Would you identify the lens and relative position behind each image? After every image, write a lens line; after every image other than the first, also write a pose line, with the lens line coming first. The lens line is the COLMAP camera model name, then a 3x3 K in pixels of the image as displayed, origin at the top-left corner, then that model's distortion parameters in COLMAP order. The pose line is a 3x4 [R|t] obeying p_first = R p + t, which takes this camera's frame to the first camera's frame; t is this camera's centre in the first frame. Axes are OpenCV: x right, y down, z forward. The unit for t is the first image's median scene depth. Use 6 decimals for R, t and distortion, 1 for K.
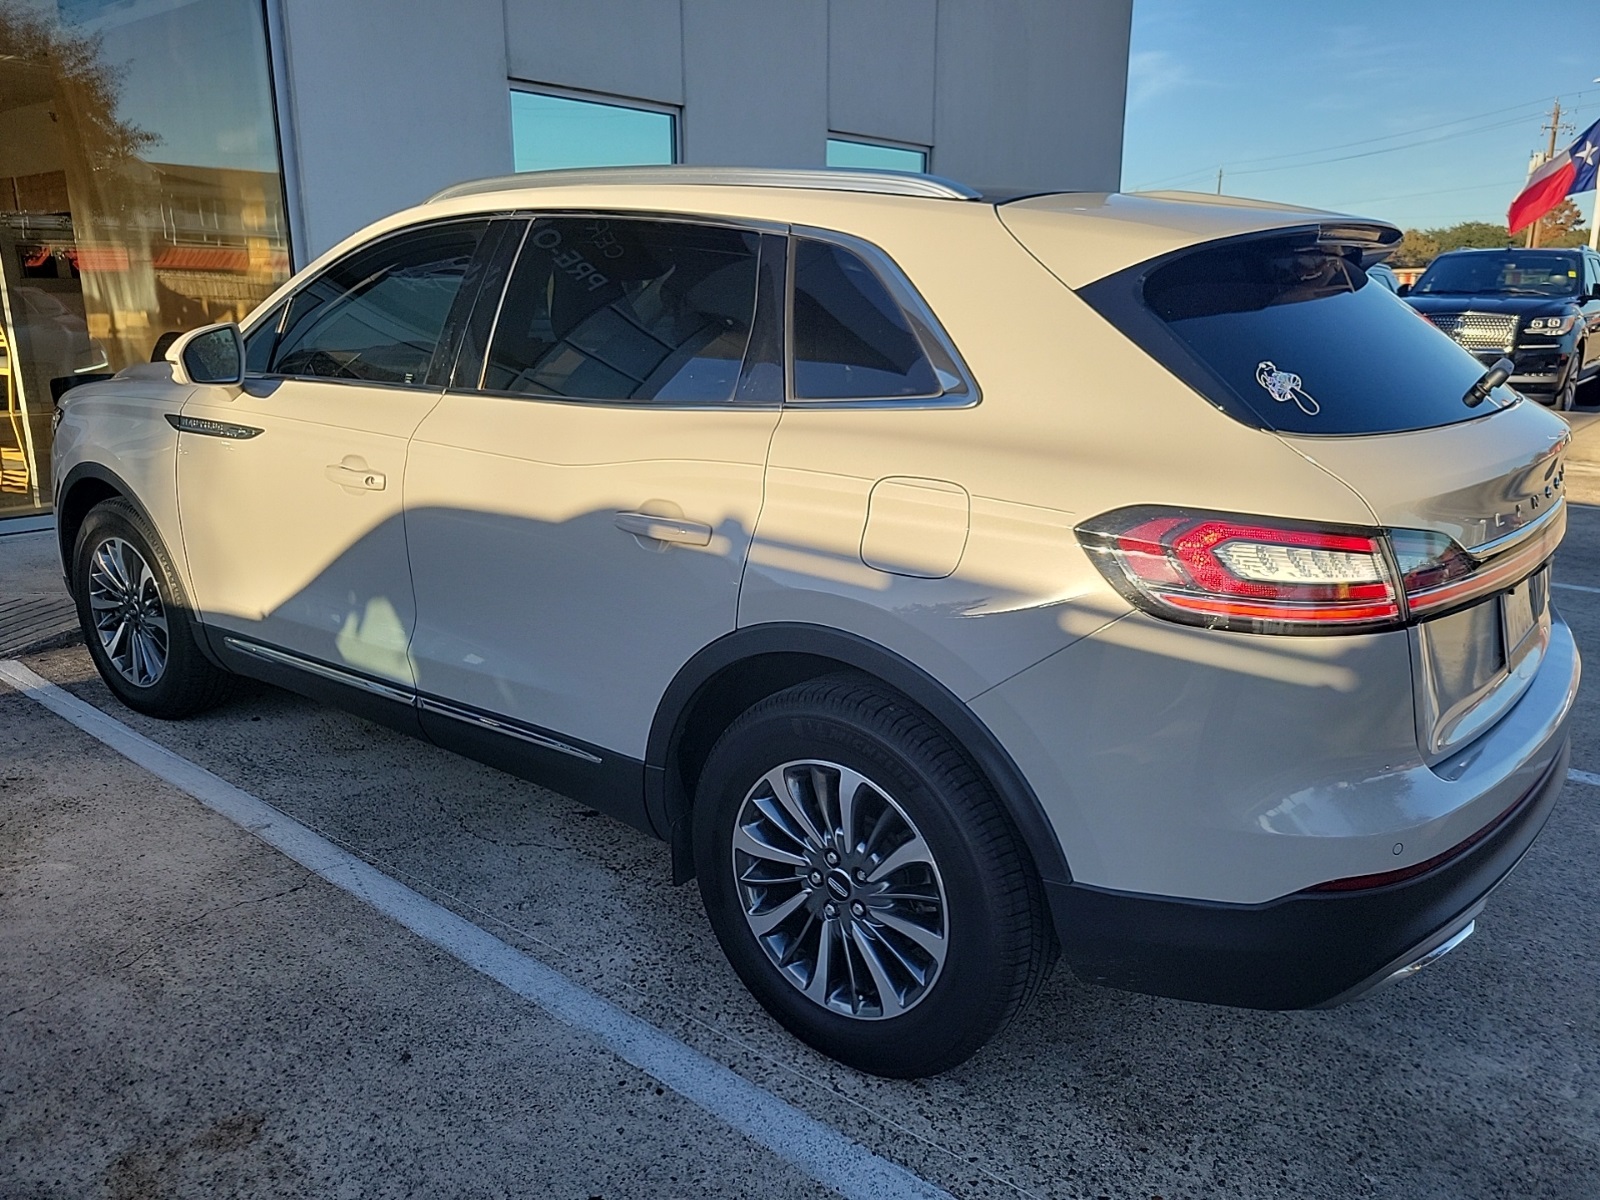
lens RADIAL K [[1195.4, 0, 800.0], [0, 1195.4, 600.0], [0, 0, 1]] dist [0.022870, -0.006067]
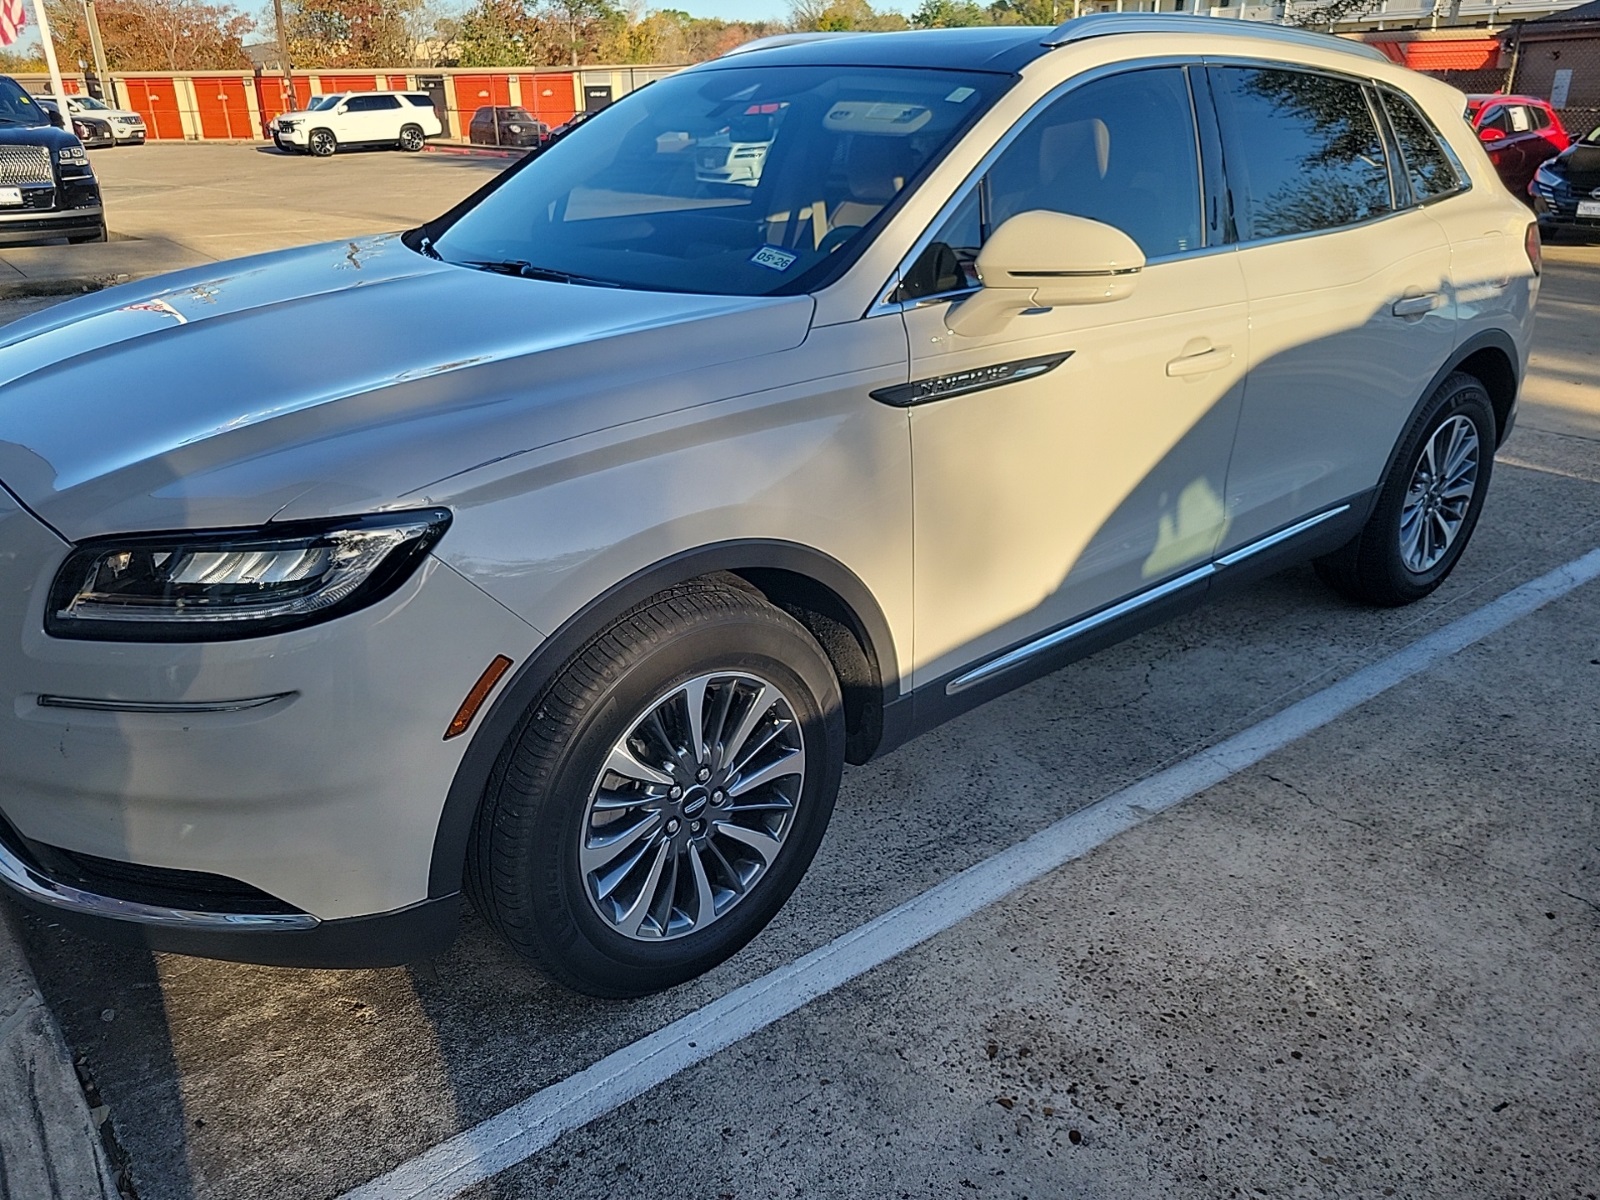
lens RADIAL K [[1195.4, 0, 800.0], [0, 1195.4, 600.0], [0, 0, 1]] dist [0.022870, -0.006067]
pose [[0.215509, -0.396199, 0.892514, -1.147298], [0.258371, 0.904554, 0.339156, -0.281838], [-0.941701, 0.157508, 0.297306, 0.913250]]
